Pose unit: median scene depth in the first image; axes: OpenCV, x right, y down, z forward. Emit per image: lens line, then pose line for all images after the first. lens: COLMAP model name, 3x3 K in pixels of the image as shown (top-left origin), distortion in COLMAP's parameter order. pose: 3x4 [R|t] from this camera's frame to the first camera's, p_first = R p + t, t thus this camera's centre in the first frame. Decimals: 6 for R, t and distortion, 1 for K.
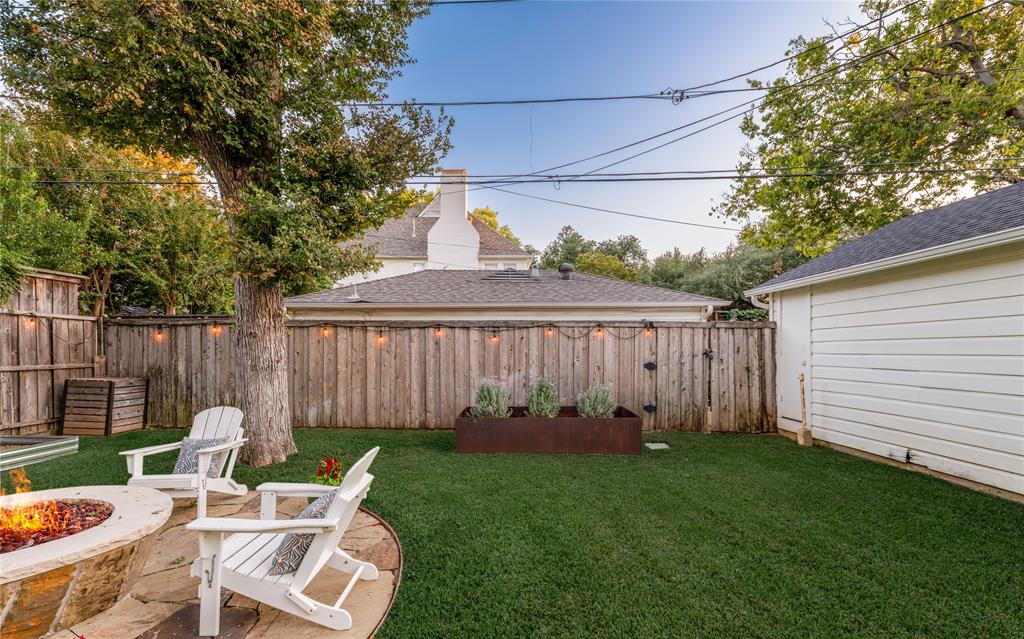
lens RADIAL K [[457.5, 0, 511.0], [0, 457.5, 347.0], [0, 0, 1]] dist [0.015005, 0.000001]
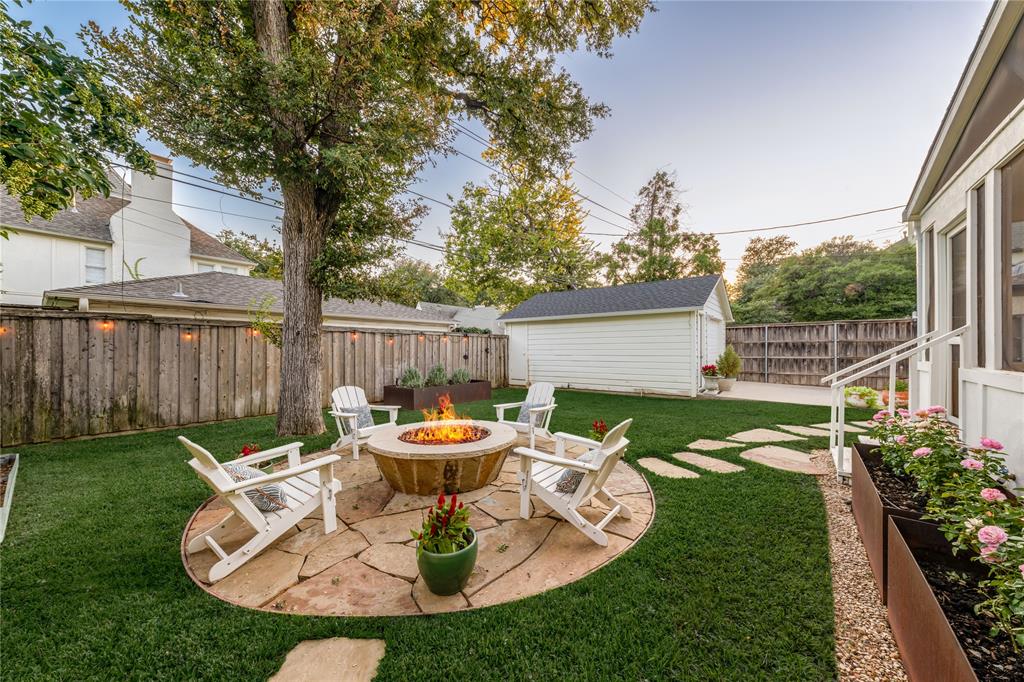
lens RADIAL K [[355.5, 0, 516.3], [0, 355.5, 344.5], [0, 0, 1]] dist [0.000116, 0.000001]
pose [[0.615785, 0.009614, 0.787856, -0.710395], [-0.002835, 0.999946, -0.009986, 0.004477], [-0.787909, 0.003916, 0.615779, -0.058804]]
